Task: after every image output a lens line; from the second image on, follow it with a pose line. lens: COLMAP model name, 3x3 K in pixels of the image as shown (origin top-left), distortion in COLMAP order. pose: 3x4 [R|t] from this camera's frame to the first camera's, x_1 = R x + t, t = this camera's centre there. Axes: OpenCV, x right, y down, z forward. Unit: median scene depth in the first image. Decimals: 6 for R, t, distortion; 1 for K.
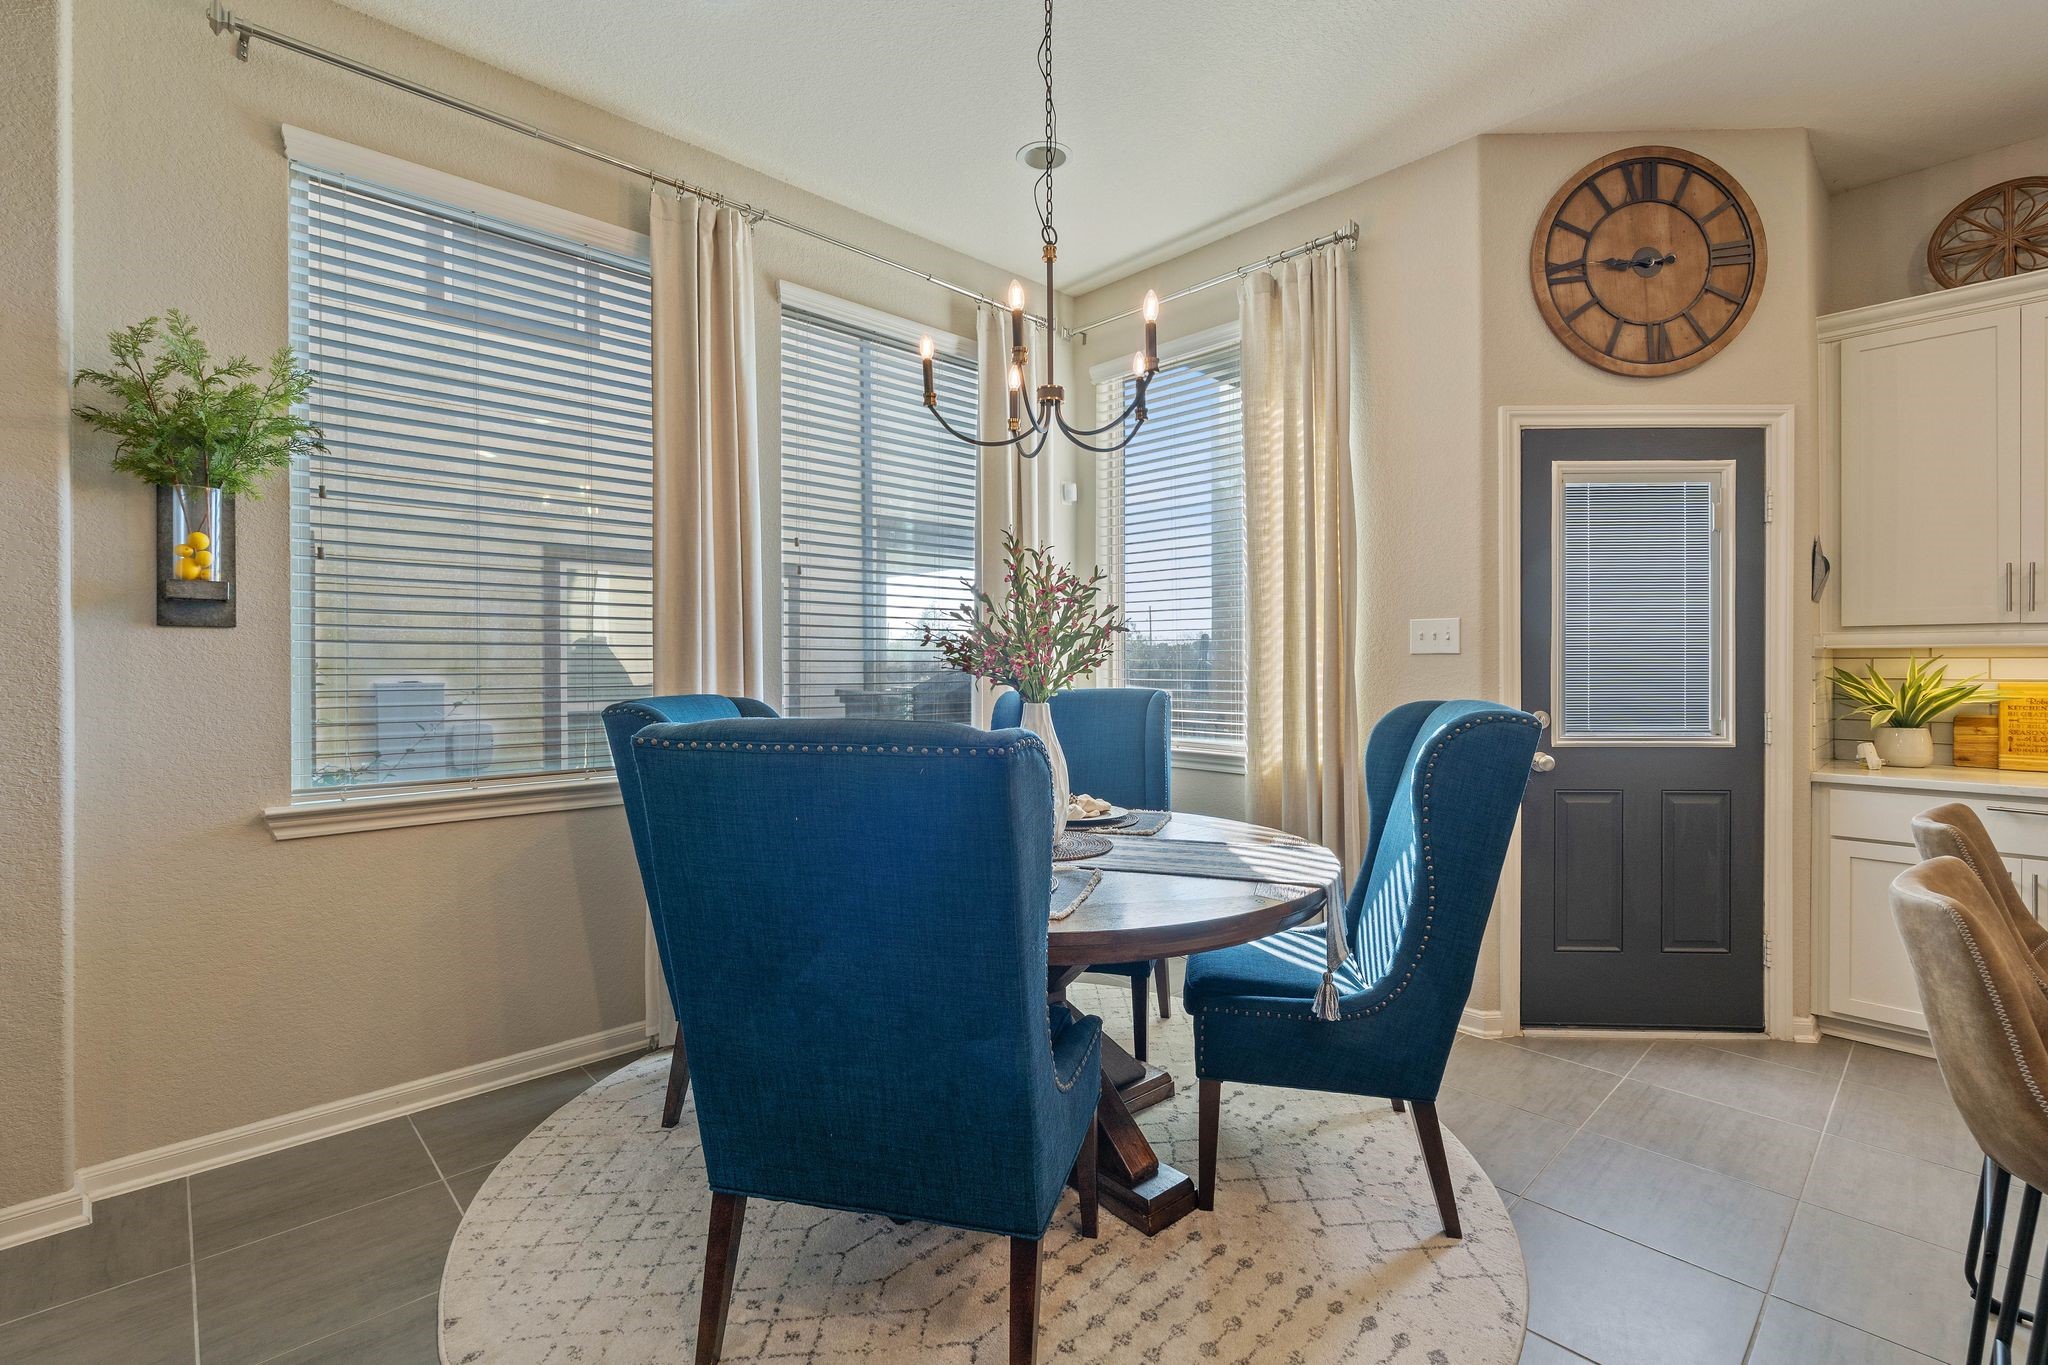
lens RADIAL K [[911.5, 0, 1013.5], [0, 911.5, 661.8], [0, 0, 1]] dist [-0.001270, -0.000066]
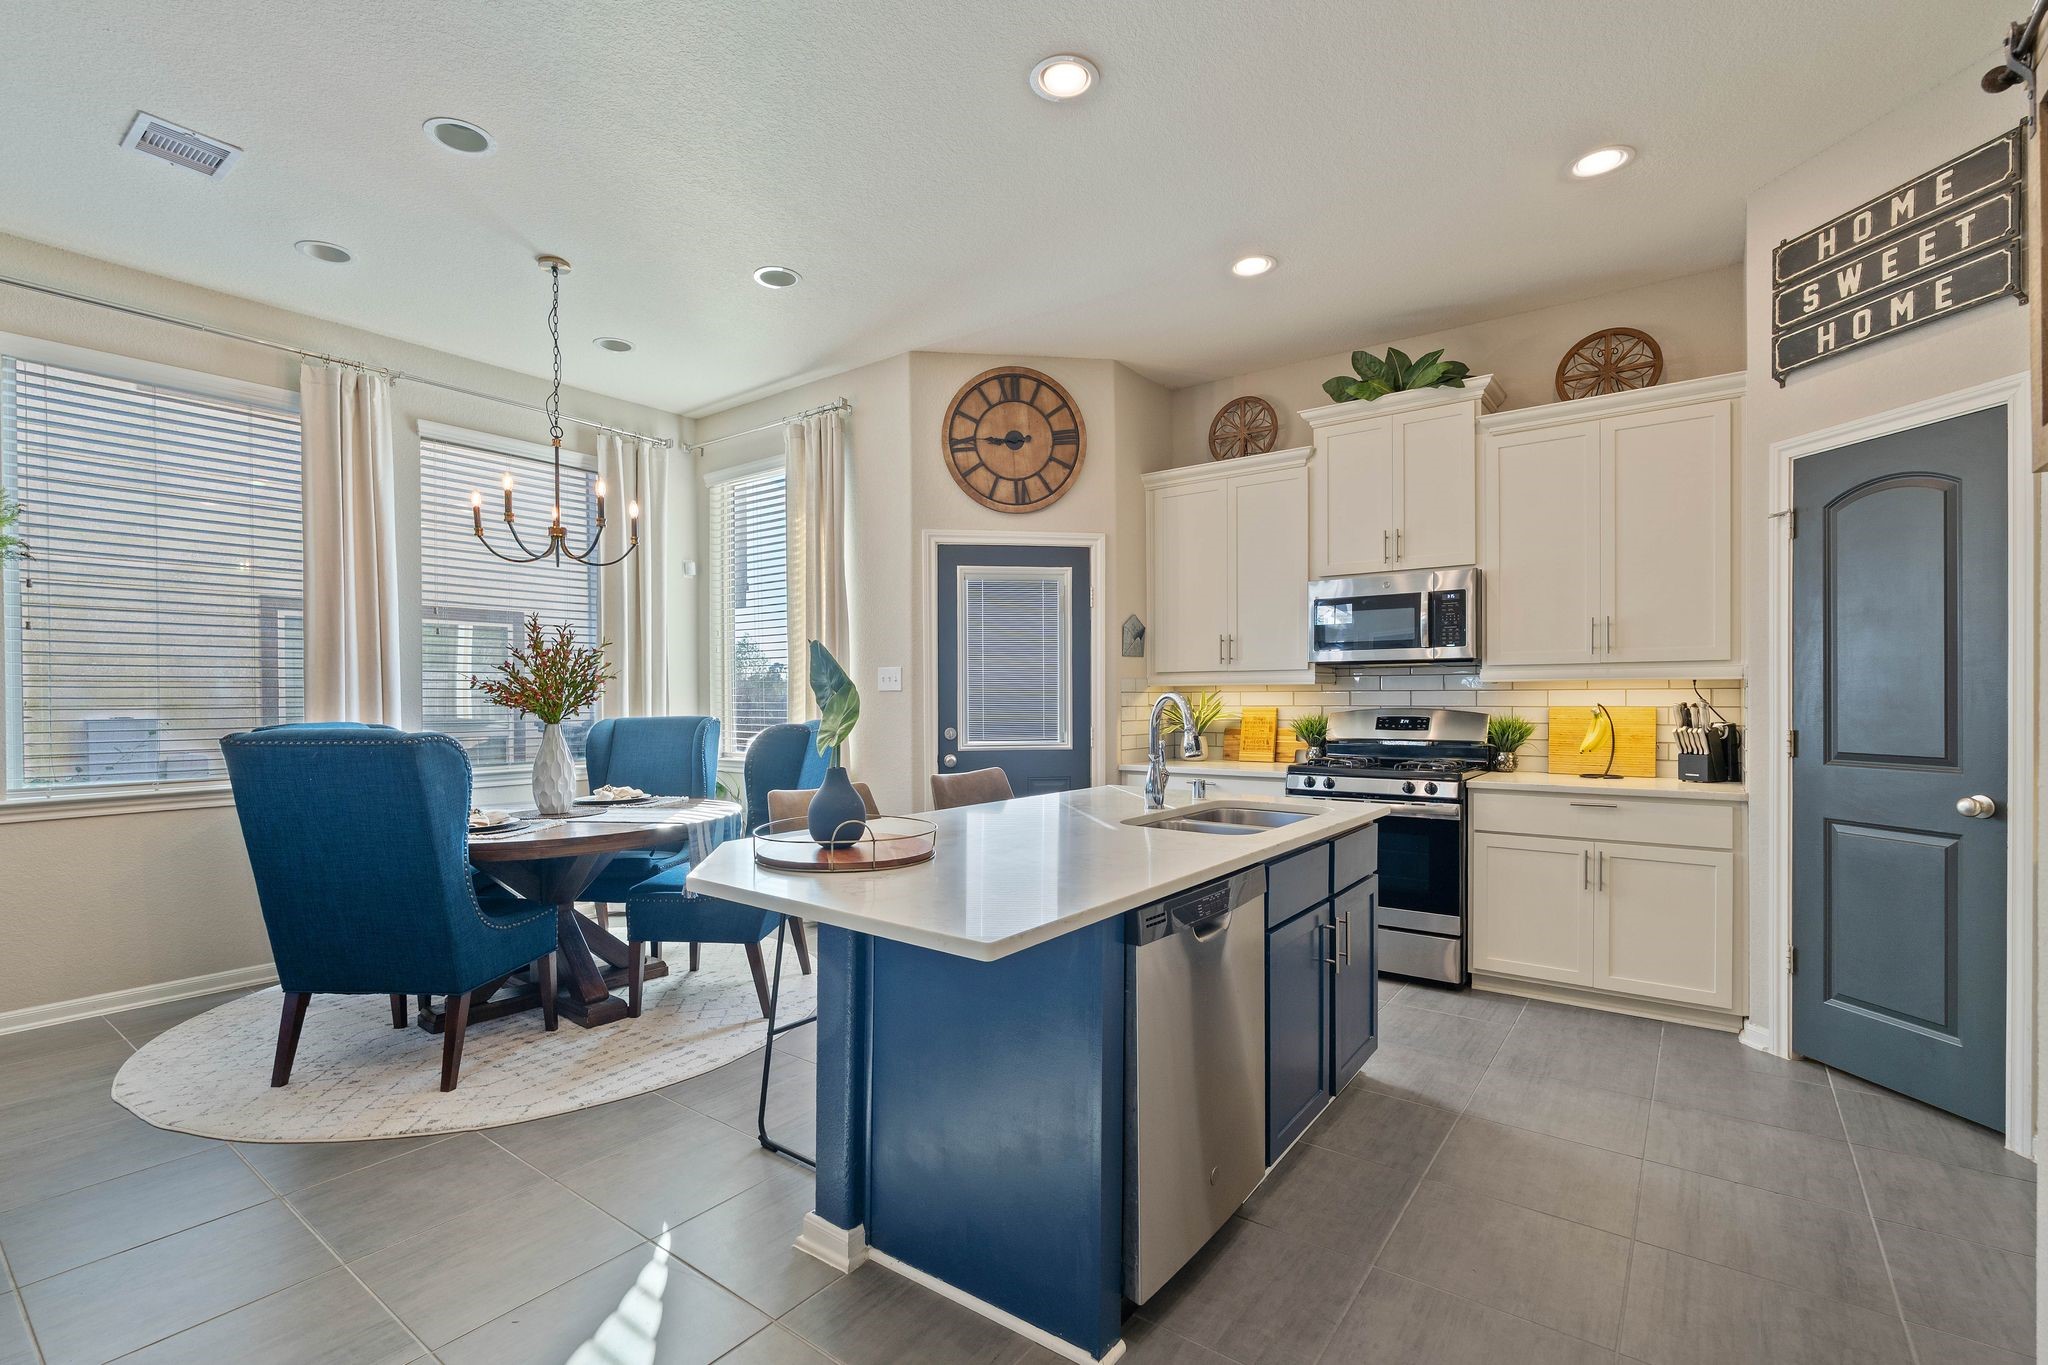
lens RADIAL K [[905.5, 0, 996.0], [0, 905.5, 696.4], [0, 0, 1]] dist [0.000223, 0.000428]
pose [[0.985990, -0.005073, 0.166729, 0.402881], [0.004483, 0.999982, 0.003915, -0.004549], [-0.166746, -0.003113, 0.985995, -0.529877]]
